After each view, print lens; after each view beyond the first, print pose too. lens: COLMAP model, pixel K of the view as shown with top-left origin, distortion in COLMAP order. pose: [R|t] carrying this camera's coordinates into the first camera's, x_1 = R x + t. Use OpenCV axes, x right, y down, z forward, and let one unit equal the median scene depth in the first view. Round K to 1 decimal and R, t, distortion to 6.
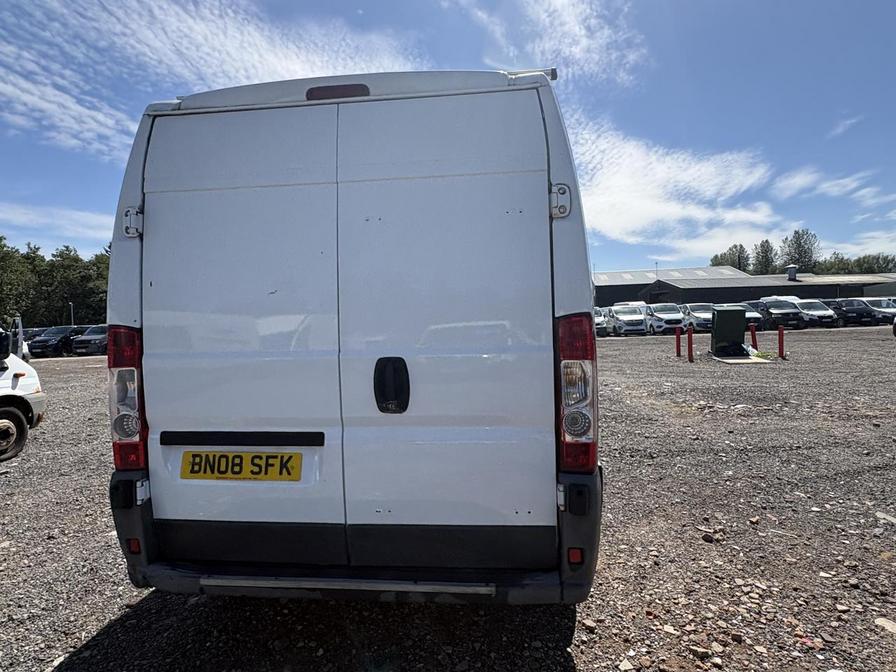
lens RADIAL K [[511.3, 0, 460.3], [0, 511.3, 315.8], [0, 0, 1]] dist [0.004675, -0.009145]
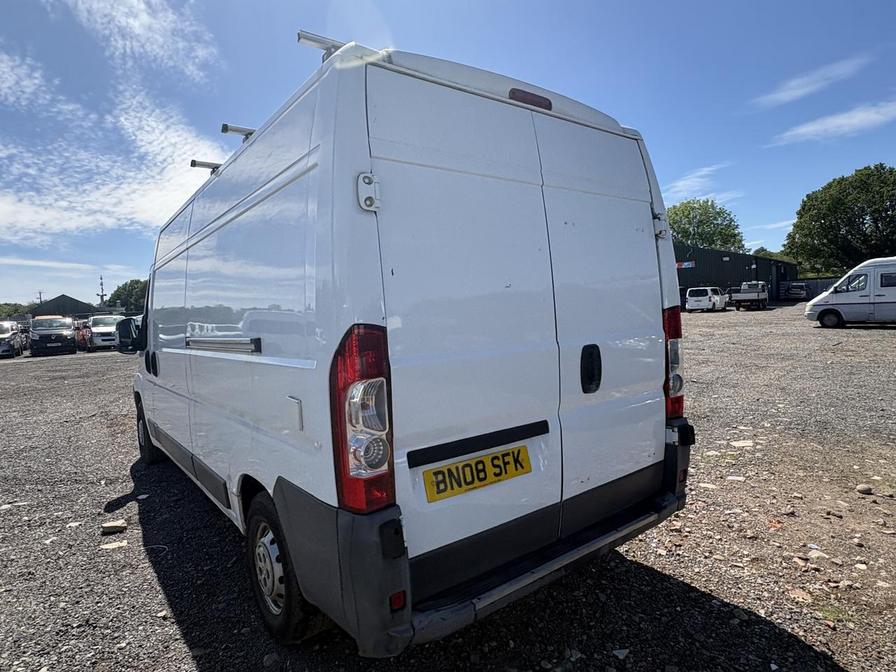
lens RADIAL K [[511.3, 0, 443.3], [0, 511.3, 316.5], [0, 0, 1]] dist [0.004675, -0.009145]
pose [[0.726461, -0.014291, 0.687059, -1.101184], [0.021336, 0.999771, -0.001764, 0.010708], [-0.686877, 0.015940, 0.726599, 0.360727]]
